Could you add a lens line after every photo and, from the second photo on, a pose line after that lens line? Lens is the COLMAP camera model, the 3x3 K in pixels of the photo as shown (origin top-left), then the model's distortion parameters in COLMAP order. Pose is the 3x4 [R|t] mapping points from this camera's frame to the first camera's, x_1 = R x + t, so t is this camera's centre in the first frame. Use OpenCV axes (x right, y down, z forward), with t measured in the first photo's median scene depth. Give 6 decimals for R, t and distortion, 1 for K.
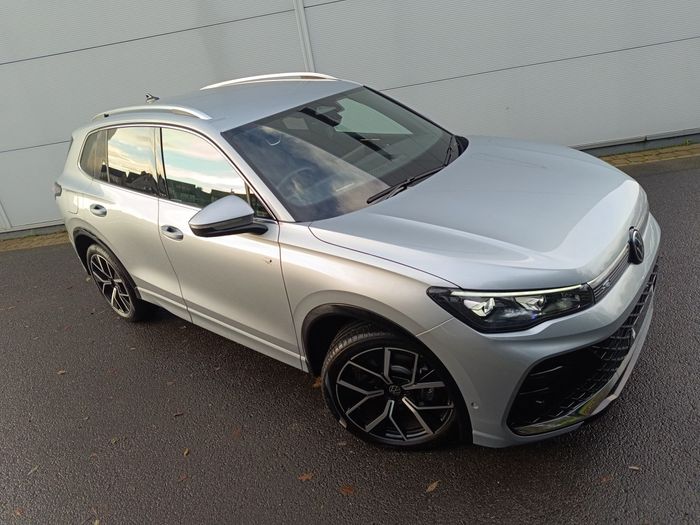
lens RADIAL K [[516.8, 0, 350.0], [0, 516.8, 262.5], [0, 0, 1]] dist [0.001212, -0.000025]
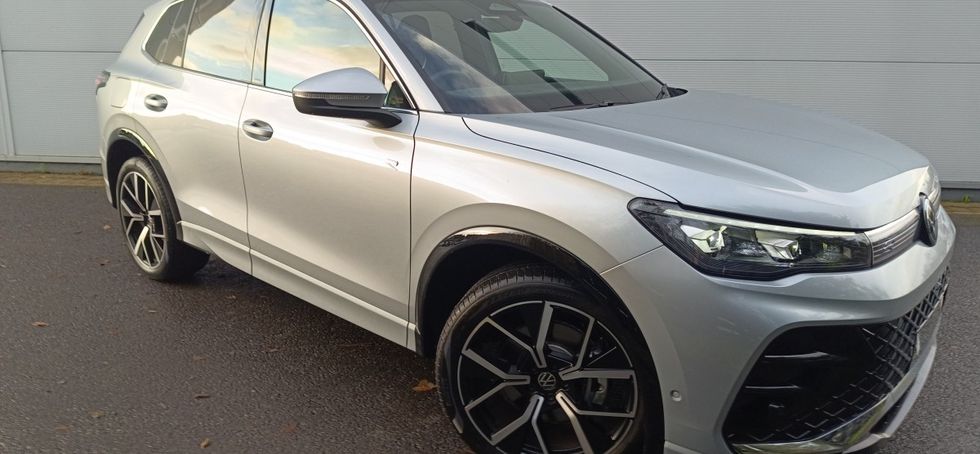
lens RADIAL K [[724.6, 0, 468.9], [0, 724.6, 223.1], [0, 0, 1]] dist [-0.000014, -0.003396]
pose [[0.985056, 0.171922, -0.010384, -0.034913], [-0.170690, 0.966384, -0.192267, 0.243936], [-0.023020, 0.191166, 0.981288, 0.064198]]
